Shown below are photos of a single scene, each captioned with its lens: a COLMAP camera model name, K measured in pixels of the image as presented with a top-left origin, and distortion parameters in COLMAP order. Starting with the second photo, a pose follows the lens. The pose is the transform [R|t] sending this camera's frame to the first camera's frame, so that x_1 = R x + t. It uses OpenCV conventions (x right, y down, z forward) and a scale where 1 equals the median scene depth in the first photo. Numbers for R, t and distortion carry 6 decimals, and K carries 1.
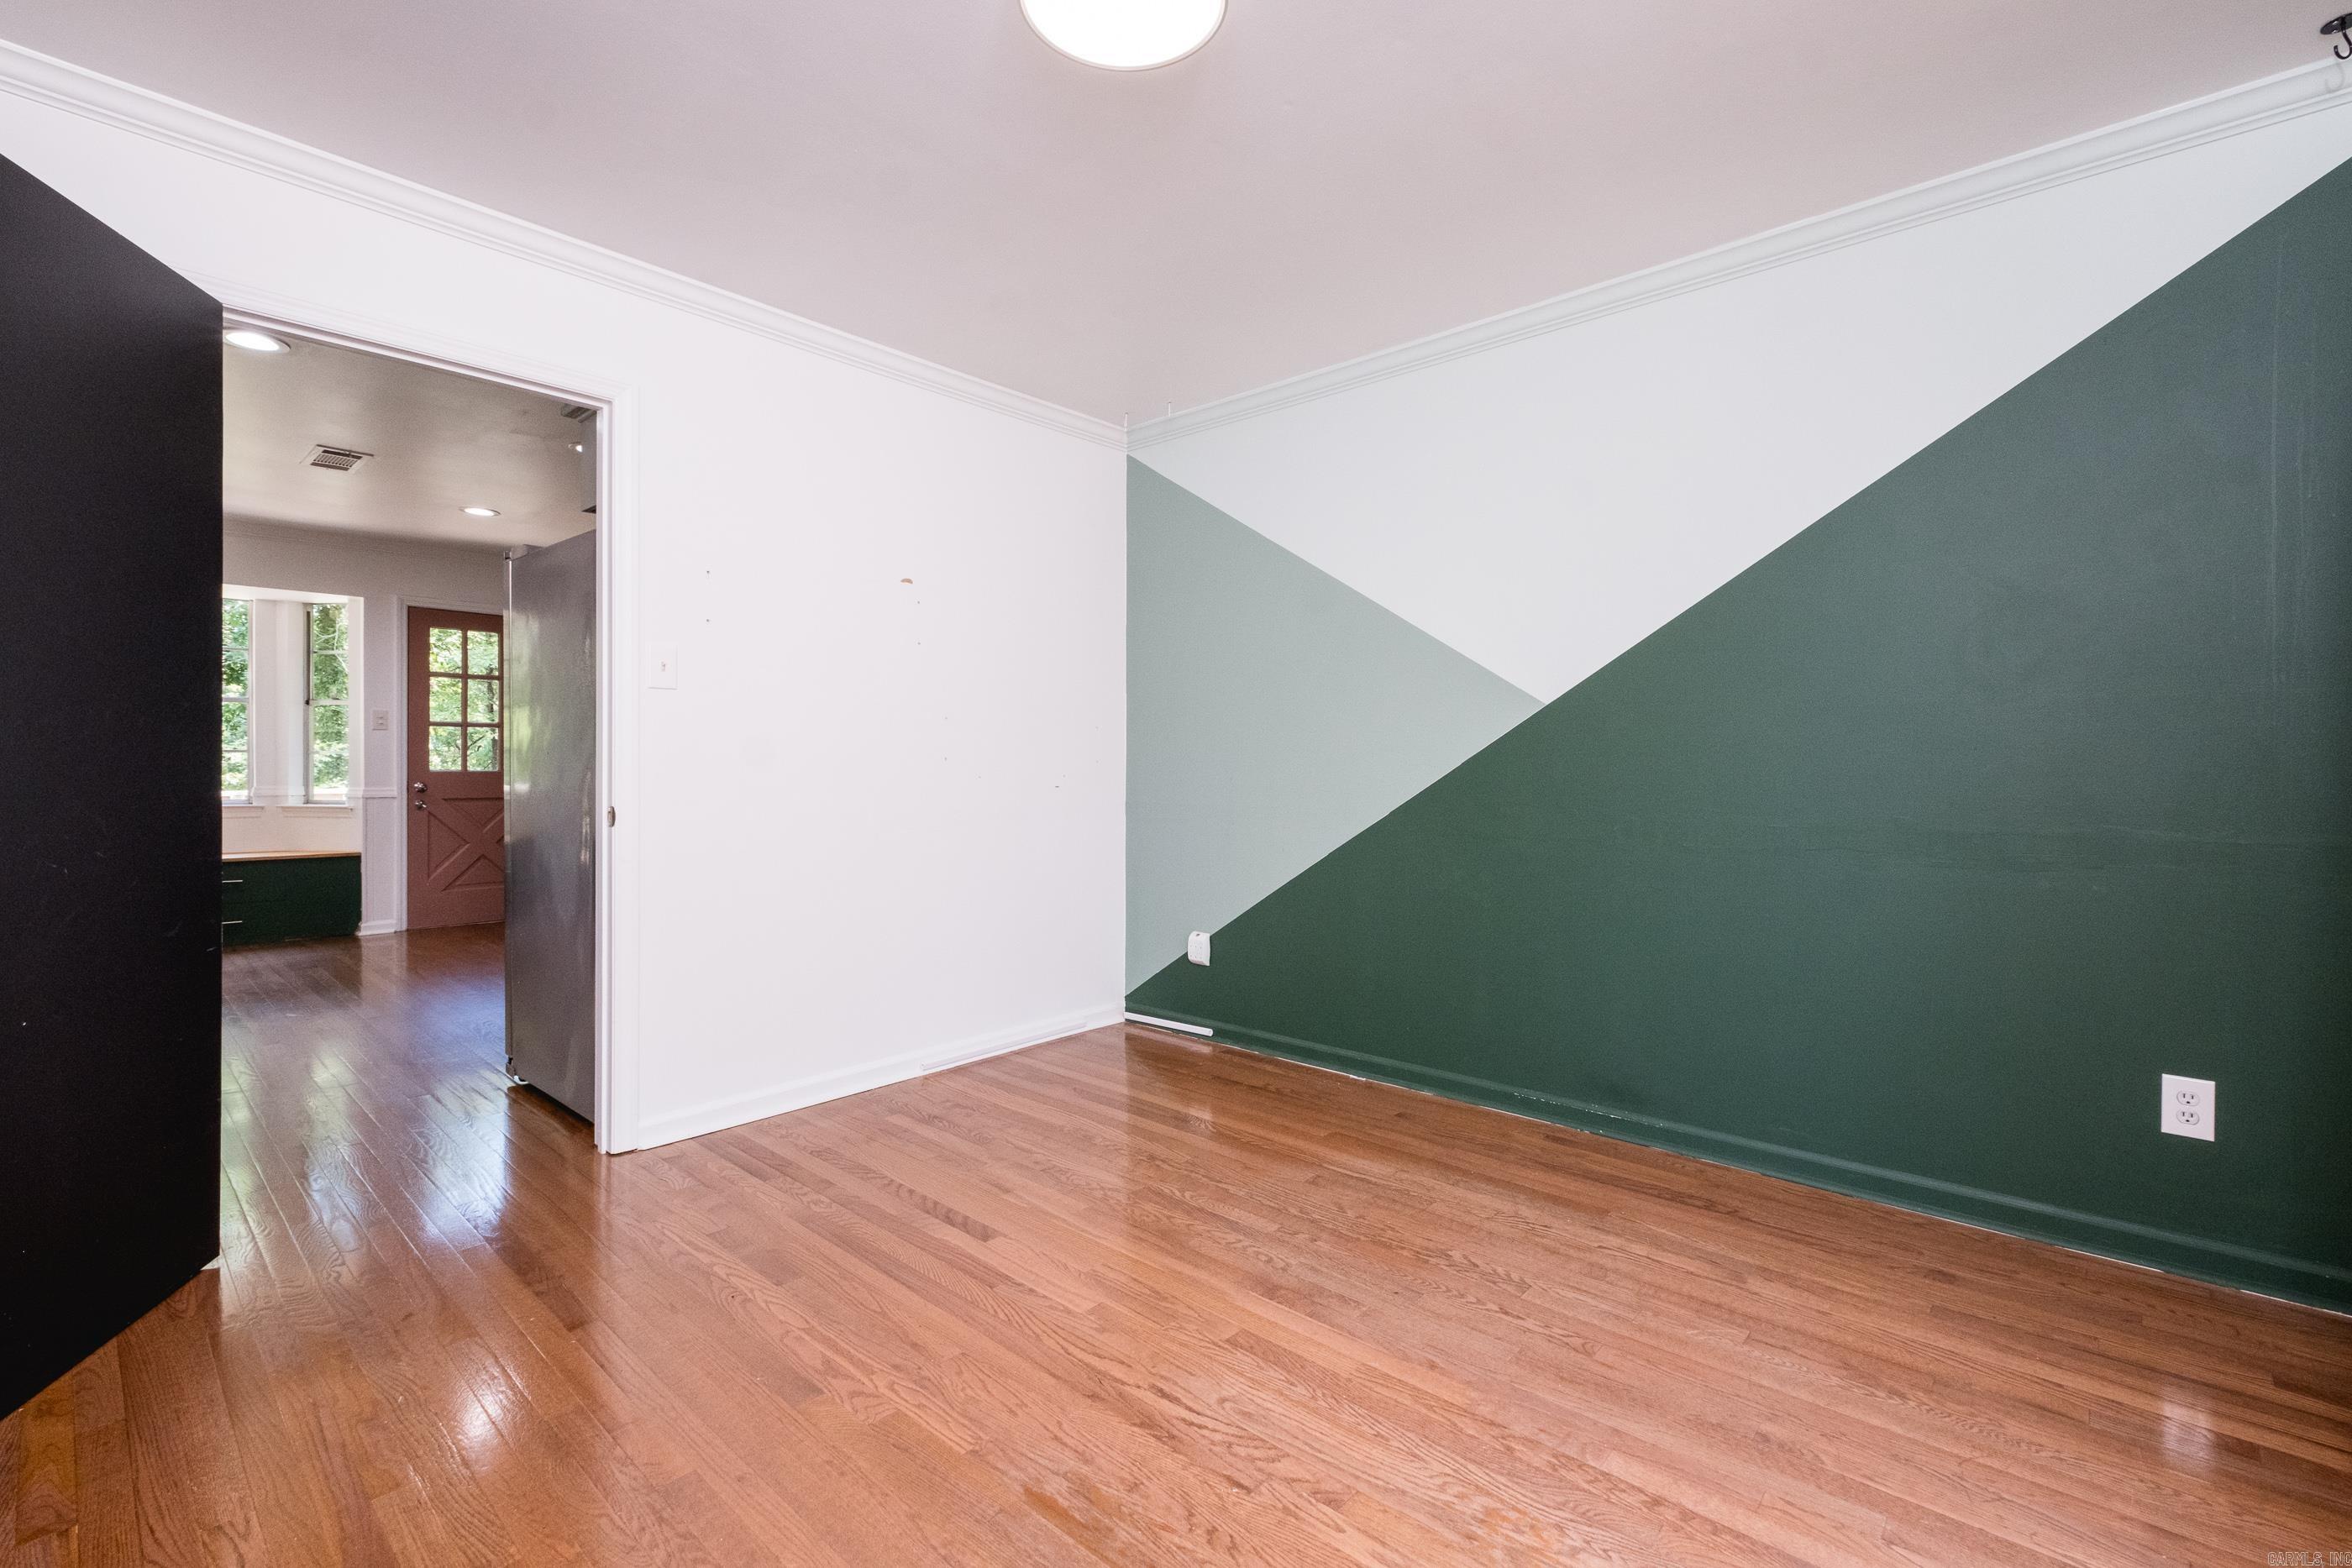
lens RADIAL K [[1003.7, 0, 1182.6], [0, 1003.7, 783.4], [0, 0, 1]] dist [0.000276, -0.001128]
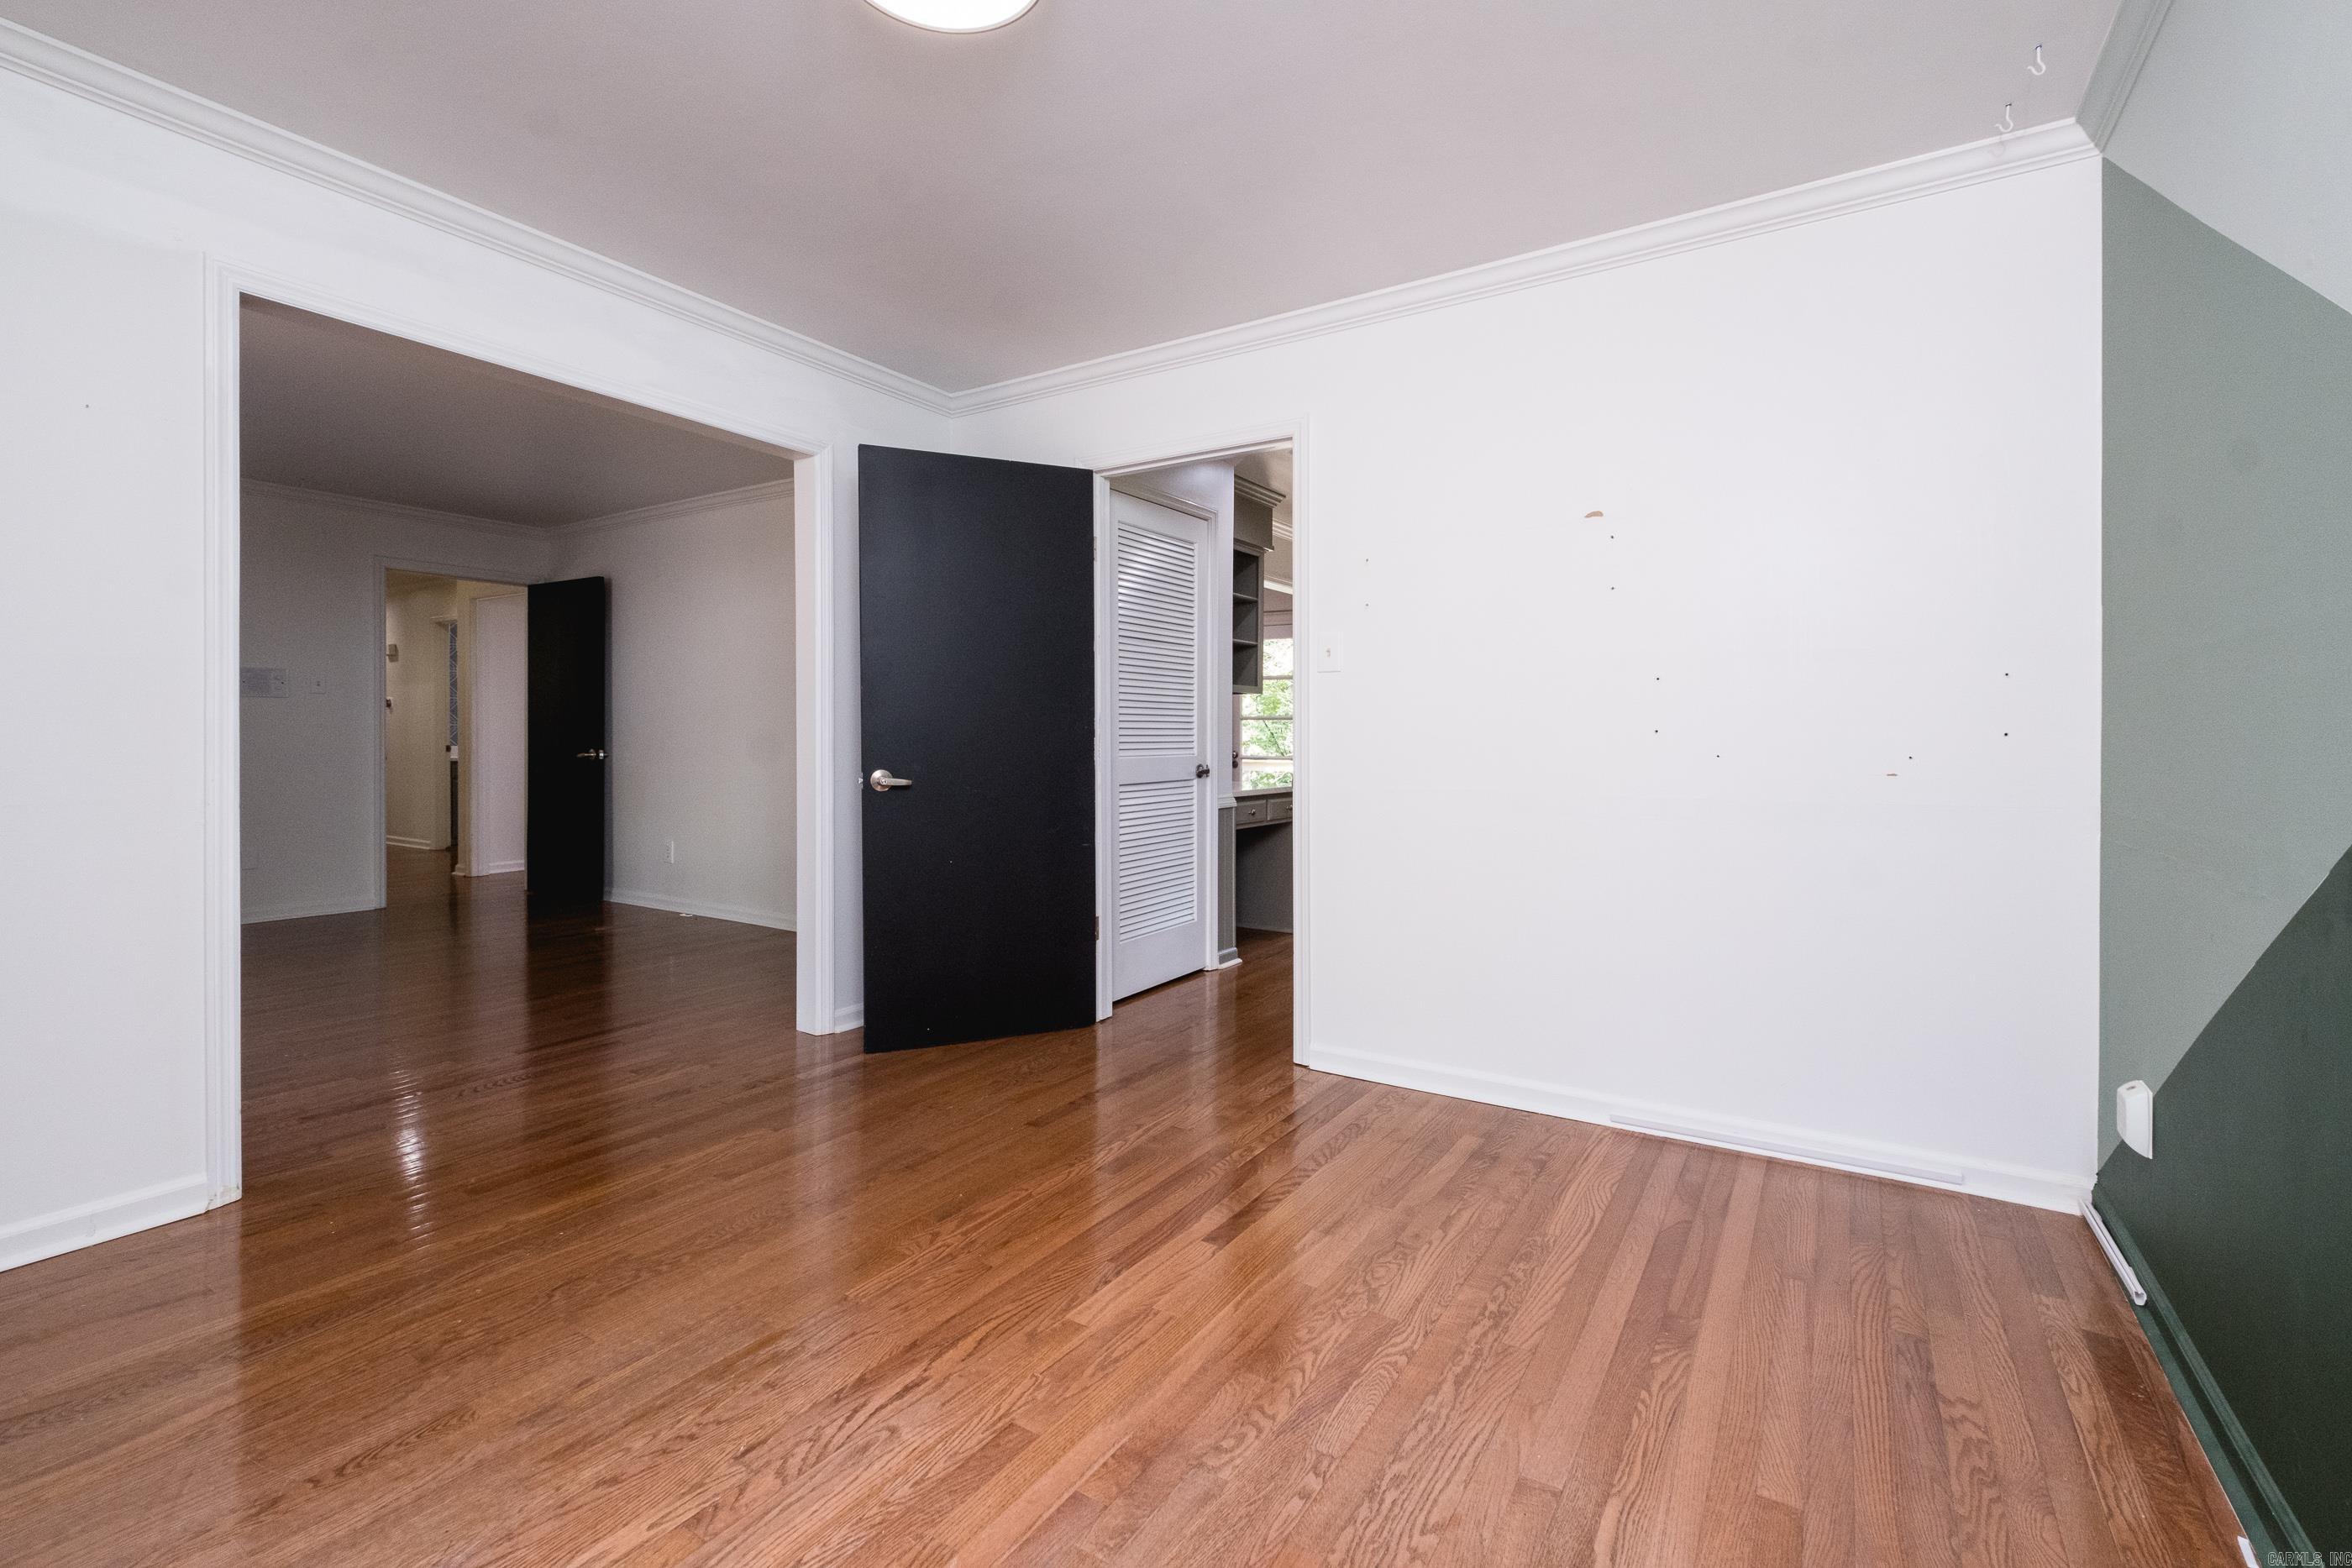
lens RADIAL K [[1003.7, 0, 1182.6], [0, 1003.7, 783.4], [0, 0, 1]] dist [0.000276, -0.001128]
pose [[0.184122, 0.046696, -0.981794, 0.631301], [-0.024129, 0.998785, 0.042979, -0.013501], [0.982607, 0.015777, 0.185025, 0.710125]]
